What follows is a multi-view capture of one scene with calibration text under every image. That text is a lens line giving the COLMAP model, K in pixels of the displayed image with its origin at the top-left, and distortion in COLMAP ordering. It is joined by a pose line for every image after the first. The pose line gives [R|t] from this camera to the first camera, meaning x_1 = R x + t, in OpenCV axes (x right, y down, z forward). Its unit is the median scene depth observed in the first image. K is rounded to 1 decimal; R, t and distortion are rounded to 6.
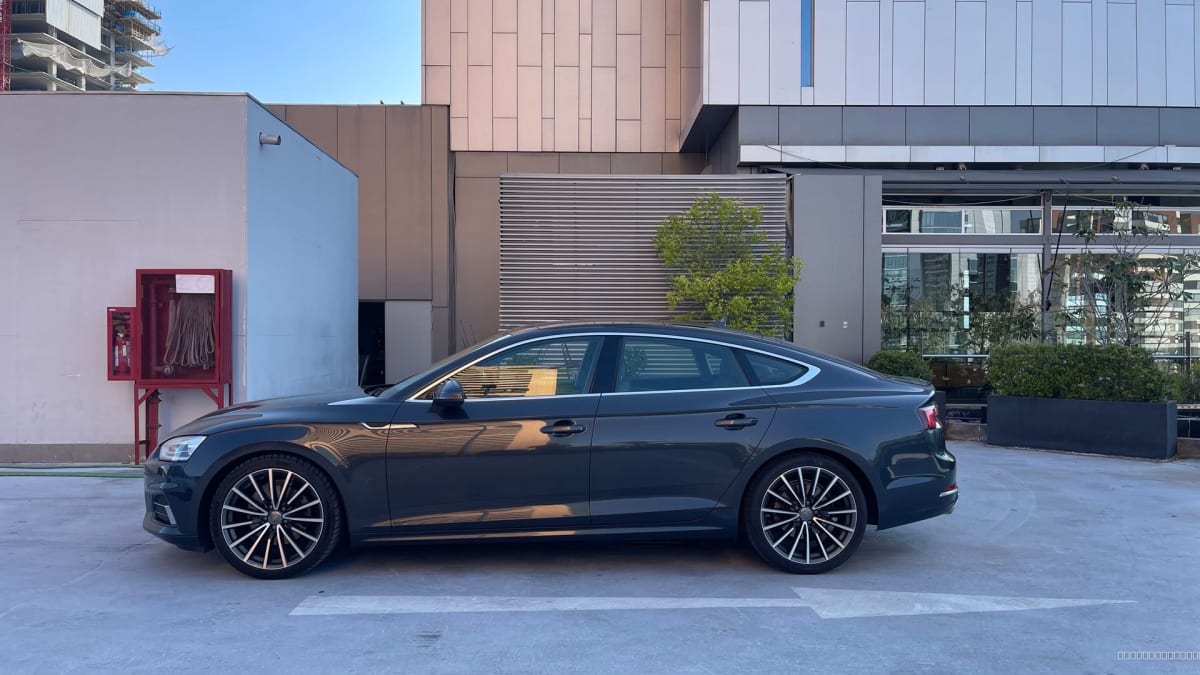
lens RADIAL K [[899.5, 0, 601.9], [0, 899.5, 339.6], [0, 0, 1]] dist [0.065297, -0.093741]
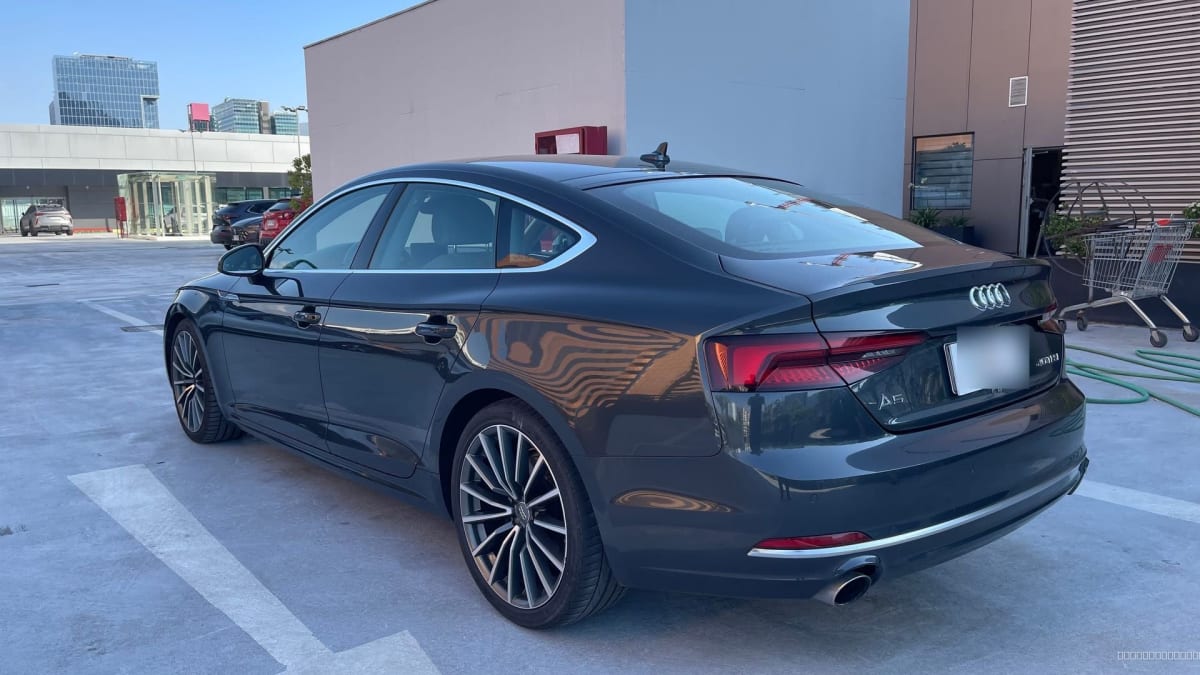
lens RADIAL K [[899.5, 0, 601.9], [0, 899.5, 339.6], [0, 0, 1]] dist [0.065297, -0.093741]
pose [[0.617581, 0.102499, -0.779800, 0.685163], [0.016208, 0.989603, 0.142913, 0.018683], [0.786340, -0.100899, 0.609499, 0.757724]]
